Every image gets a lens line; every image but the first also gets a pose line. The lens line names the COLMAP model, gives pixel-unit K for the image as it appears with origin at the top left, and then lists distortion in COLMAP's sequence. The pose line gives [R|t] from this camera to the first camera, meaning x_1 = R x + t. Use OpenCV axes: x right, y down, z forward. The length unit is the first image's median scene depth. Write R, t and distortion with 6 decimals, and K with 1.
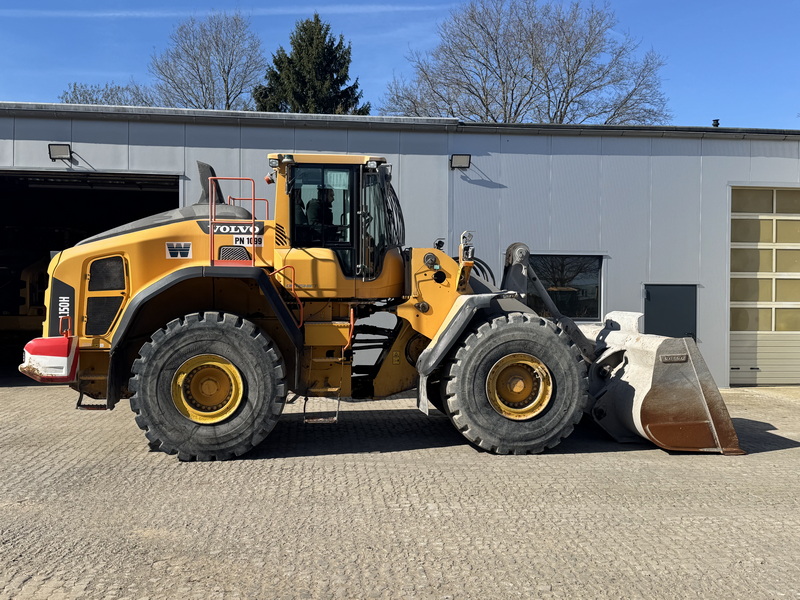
lens RADIAL K [[853.9, 0, 398.4], [0, 853.9, 300.8], [0, 0, 1]] dist [0.115065, -0.022012]
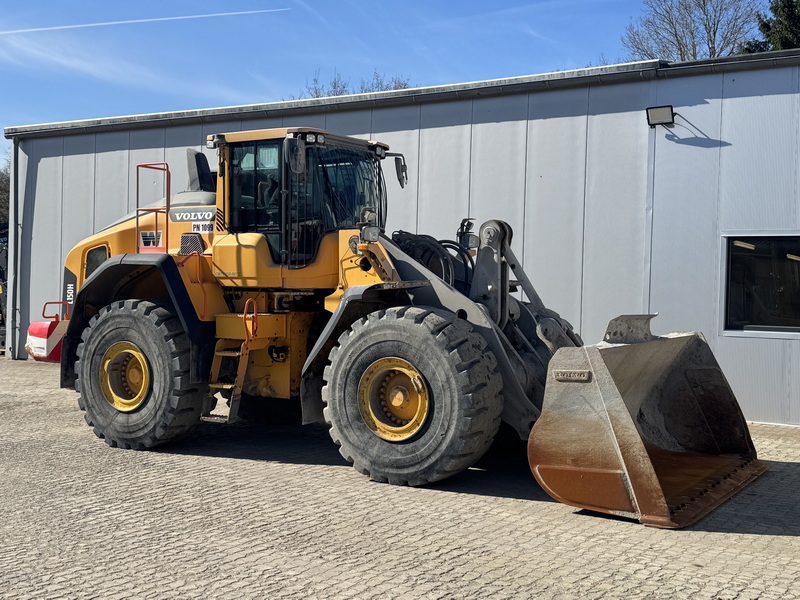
lens RADIAL K [[974.5, 0, 396.4], [0, 974.5, 299.5], [0, 0, 1]] dist [0.171747, -0.273908]
pose [[0.786249, 0.014681, -0.617735, 0.697450], [-0.020024, 0.999798, -0.001725, 0.008411], [0.617585, 0.013726, 0.786385, 0.278964]]
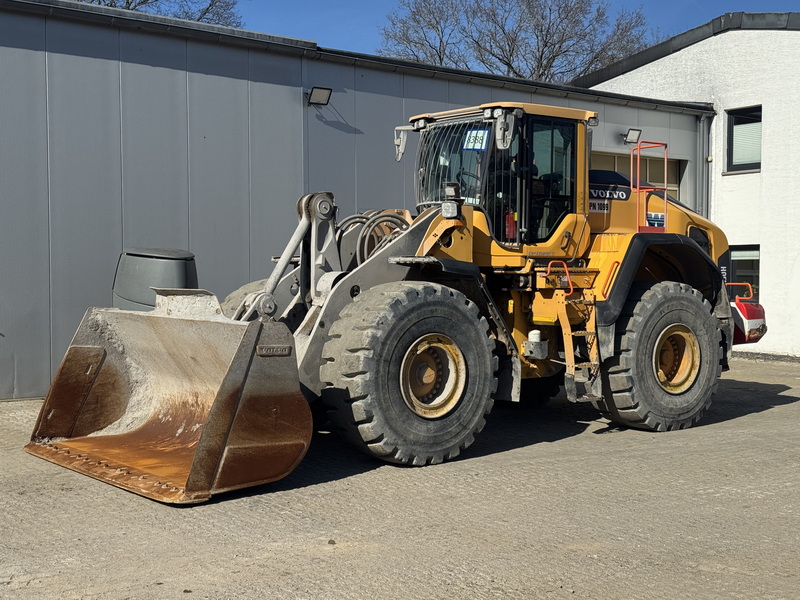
lens RADIAL K [[1104.0, 0, 400.0], [0, 1104.0, 300.0], [0, 0, 1]] dist [0.171215, -0.313841]
pose [[0.835929, -0.021601, 0.548413, -0.711559], [0.006117, 0.999530, 0.030046, -0.004921], [-0.548804, -0.021762, 0.835668, 0.137908]]
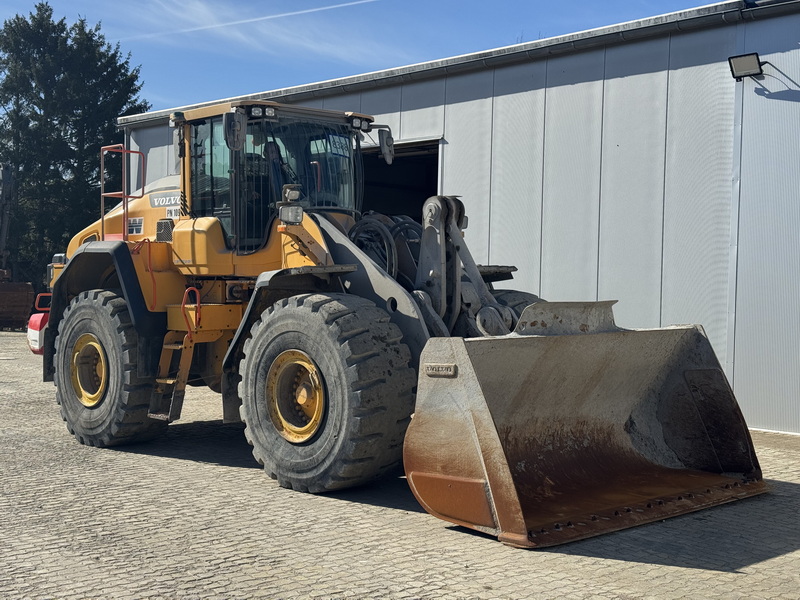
lens RADIAL K [[1105.0, 0, 396.0], [0, 1105.0, 300.0], [0, 0, 1]] dist [0.164002, -0.236667]
pose [[0.606229, 0.012562, -0.795191, 0.923231], [-0.017395, 0.999845, 0.002534, 0.014932], [0.795100, 0.012296, 0.606353, 0.493596]]
